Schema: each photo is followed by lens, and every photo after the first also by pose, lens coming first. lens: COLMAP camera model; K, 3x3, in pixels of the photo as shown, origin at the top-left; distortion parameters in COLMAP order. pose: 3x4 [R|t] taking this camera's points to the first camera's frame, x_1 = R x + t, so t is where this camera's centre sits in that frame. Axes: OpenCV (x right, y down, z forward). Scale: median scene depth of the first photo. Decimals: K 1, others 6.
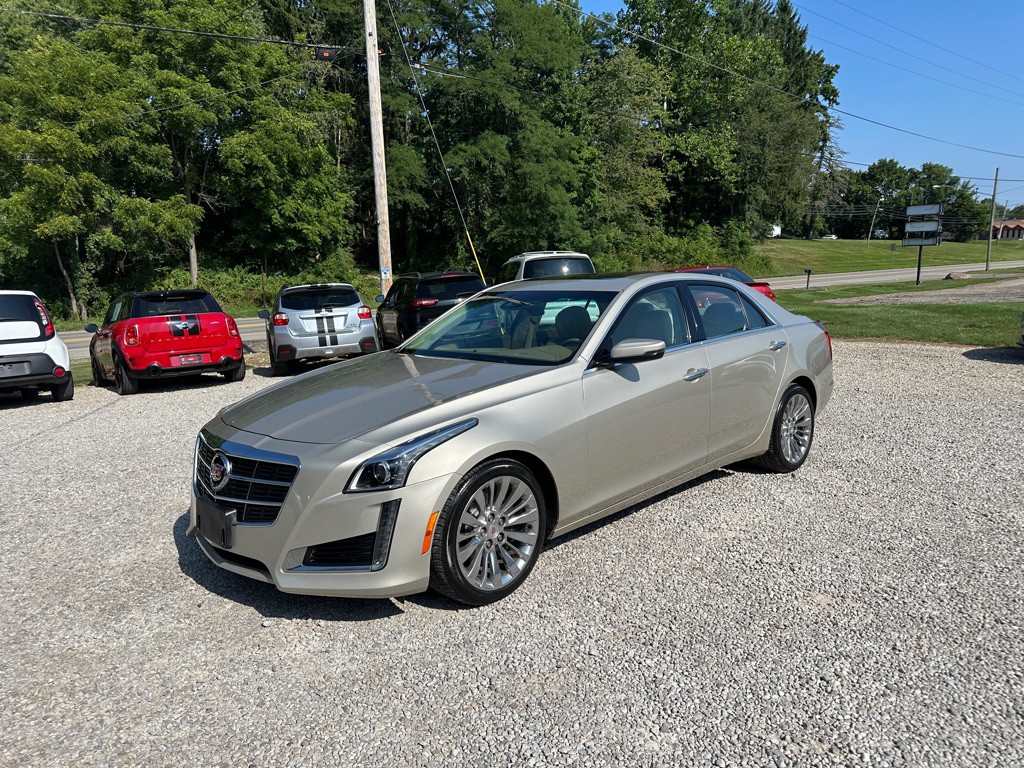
lens RADIAL K [[744.4, 0, 512.1], [0, 744.4, 395.8], [0, 0, 1]] dist [0.027845, -0.025246]
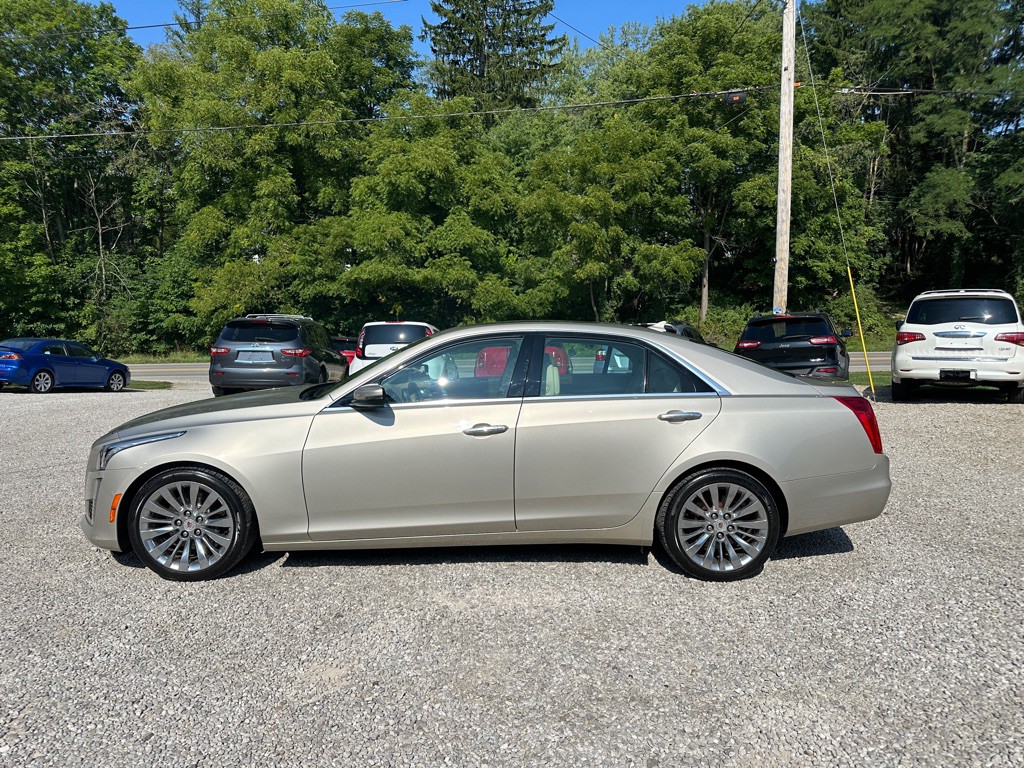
lens RADIAL K [[744.4, 0, 497.8], [0, 744.4, 421.9], [0, 0, 1]] dist [0.027845, -0.025246]
pose [[0.723654, 0.116930, -0.680186, 0.130304], [-0.122822, 0.991630, 0.039799, -0.010908], [0.679147, 0.054741, 0.731959, 0.015832]]
